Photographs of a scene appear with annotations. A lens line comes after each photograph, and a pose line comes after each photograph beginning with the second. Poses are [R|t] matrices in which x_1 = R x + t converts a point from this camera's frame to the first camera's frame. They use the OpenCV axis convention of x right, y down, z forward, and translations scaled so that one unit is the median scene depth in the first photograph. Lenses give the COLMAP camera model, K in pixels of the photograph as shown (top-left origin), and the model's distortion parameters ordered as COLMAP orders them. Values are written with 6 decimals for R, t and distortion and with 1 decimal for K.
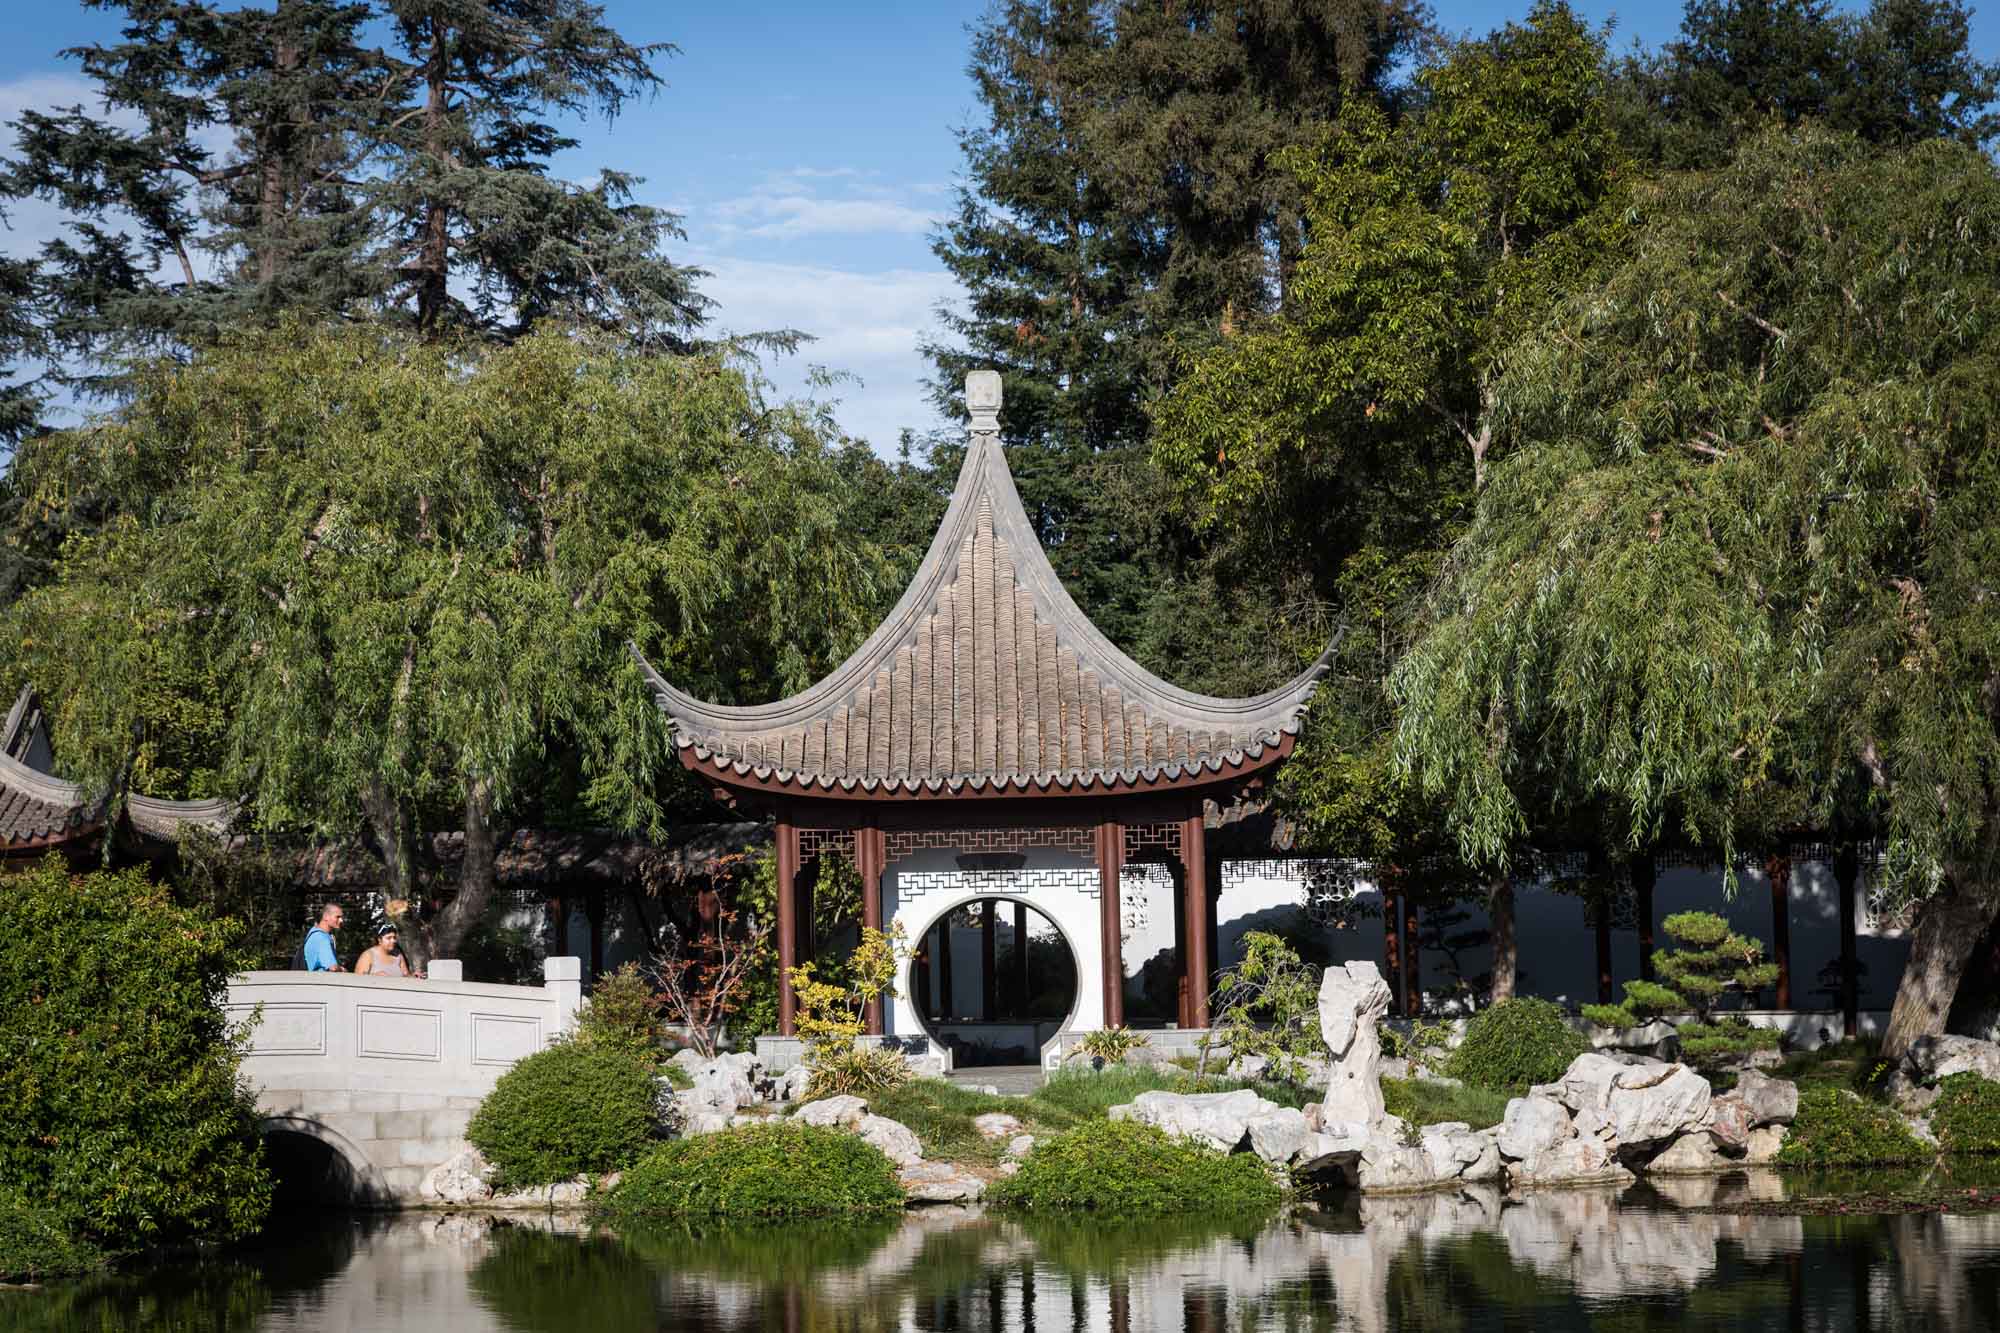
lens RADIAL K [[3928.7, 0, 999.5], [0, 3928.7, 666.8], [0, 0, 1]] dist [0.059056, 0.000000]
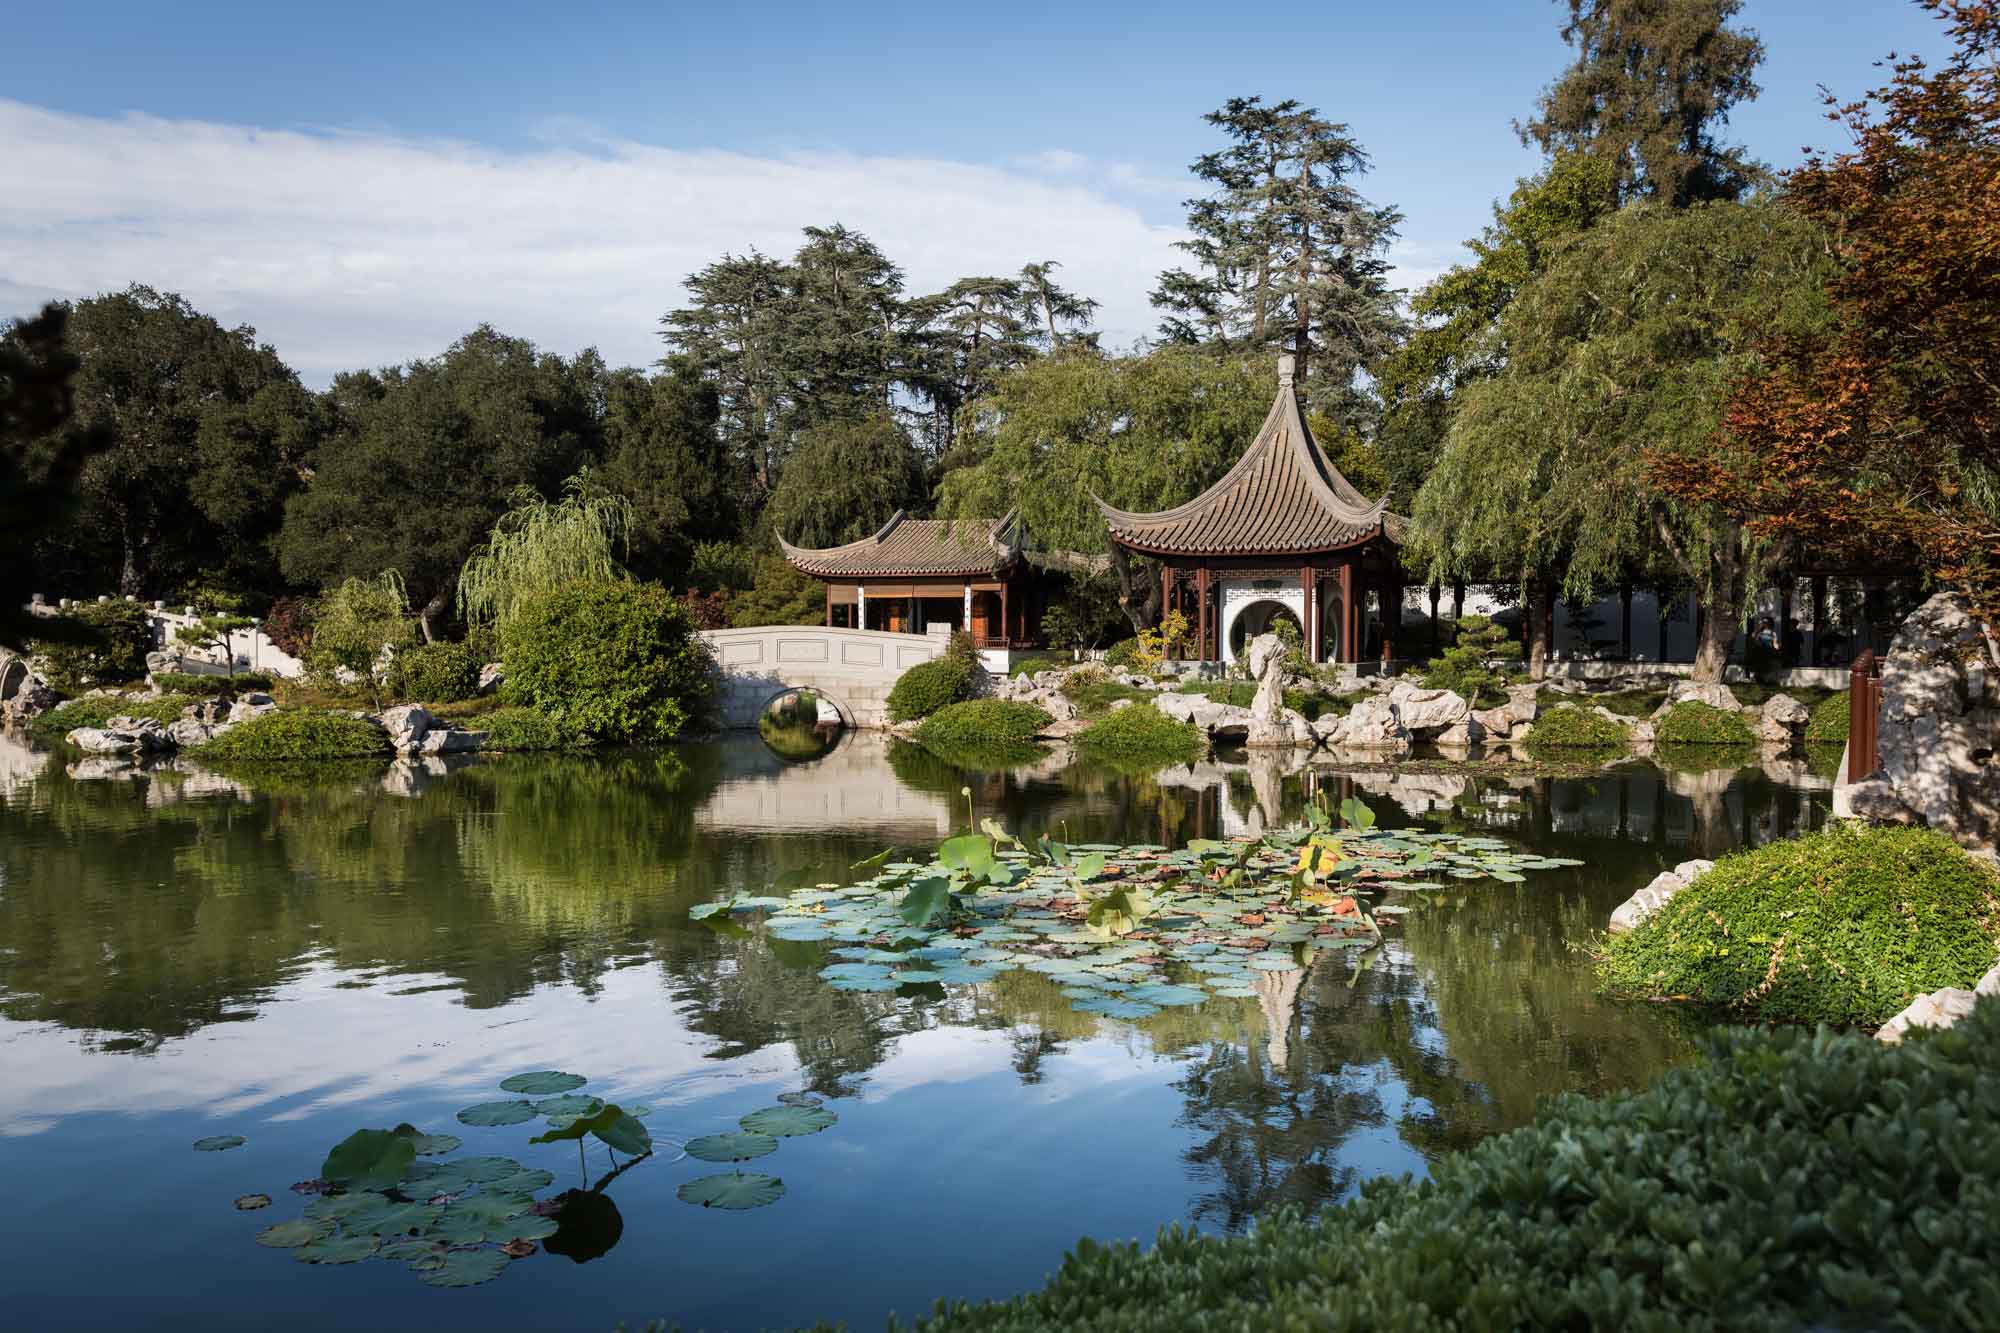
lens RADIAL K [[1597.9, 0, 999.5], [0, 1597.9, 662.2], [0, 0, 1]] dist [-0.003992, -0.000096]
pose [[0.894892, 0.035188, -0.444894, 0.317574], [0.009006, 0.995260, 0.096833, 0.006580], [0.446193, -0.090662, 0.890333, 0.177116]]
